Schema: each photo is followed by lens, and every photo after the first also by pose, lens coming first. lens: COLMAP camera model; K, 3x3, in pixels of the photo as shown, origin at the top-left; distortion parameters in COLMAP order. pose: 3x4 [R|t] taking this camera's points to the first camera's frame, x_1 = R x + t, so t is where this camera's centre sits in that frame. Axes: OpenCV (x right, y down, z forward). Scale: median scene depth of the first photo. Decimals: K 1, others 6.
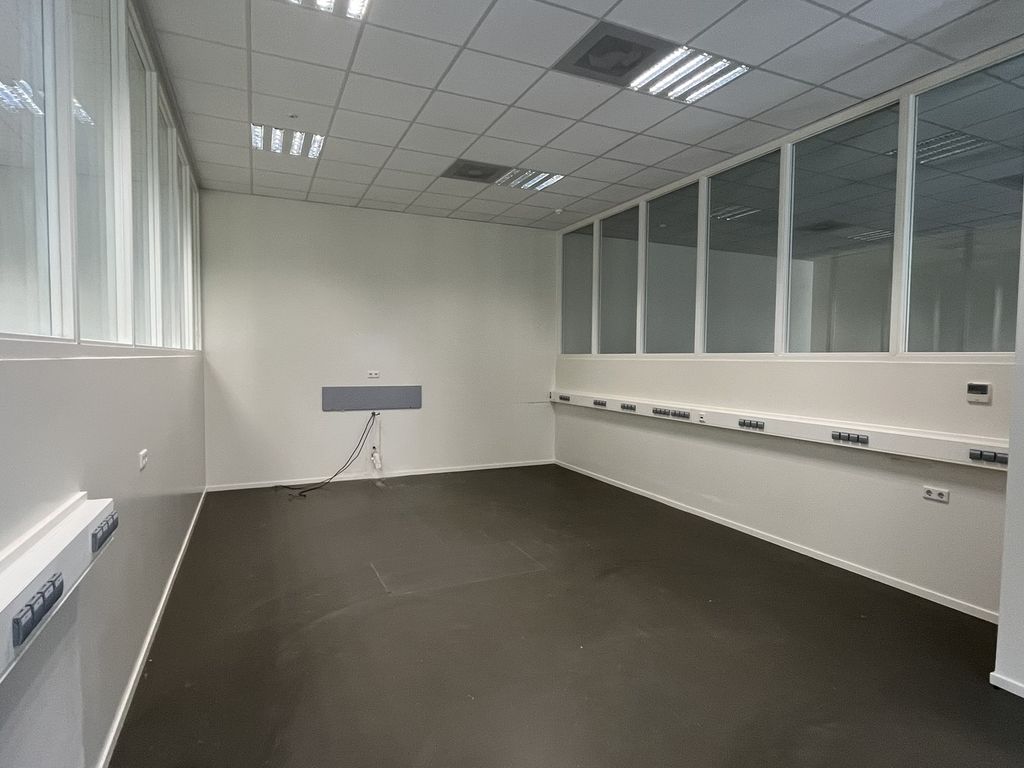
lens RADIAL K [[549.1, 0, 512.0], [0, 549.1, 384.0], [0, 0, 1]] dist [0.001235, 0.000520]
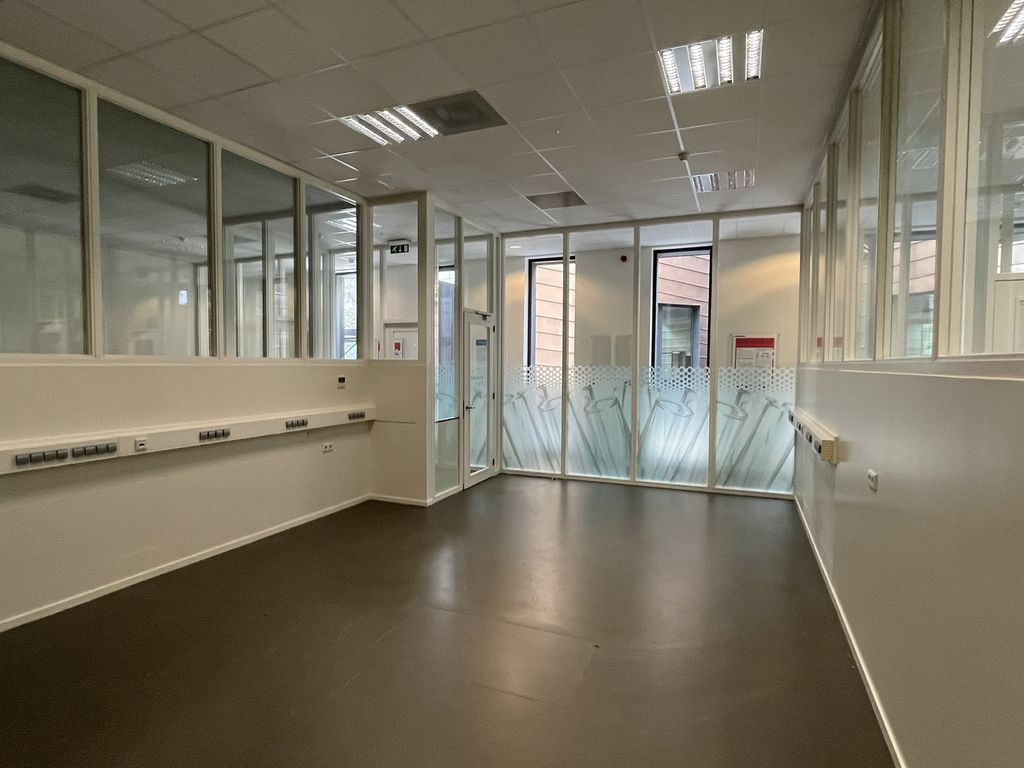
lens RADIAL K [[549.1, 0, 512.0], [0, 549.1, 384.0], [0, 0, 1]] dist [0.001235, 0.000520]
pose [[-0.675669, -0.035321, 0.736359, -0.565187], [0.027809, 0.996919, 0.073337, -0.063389], [-0.736681, 0.070029, -0.672605, 1.241191]]
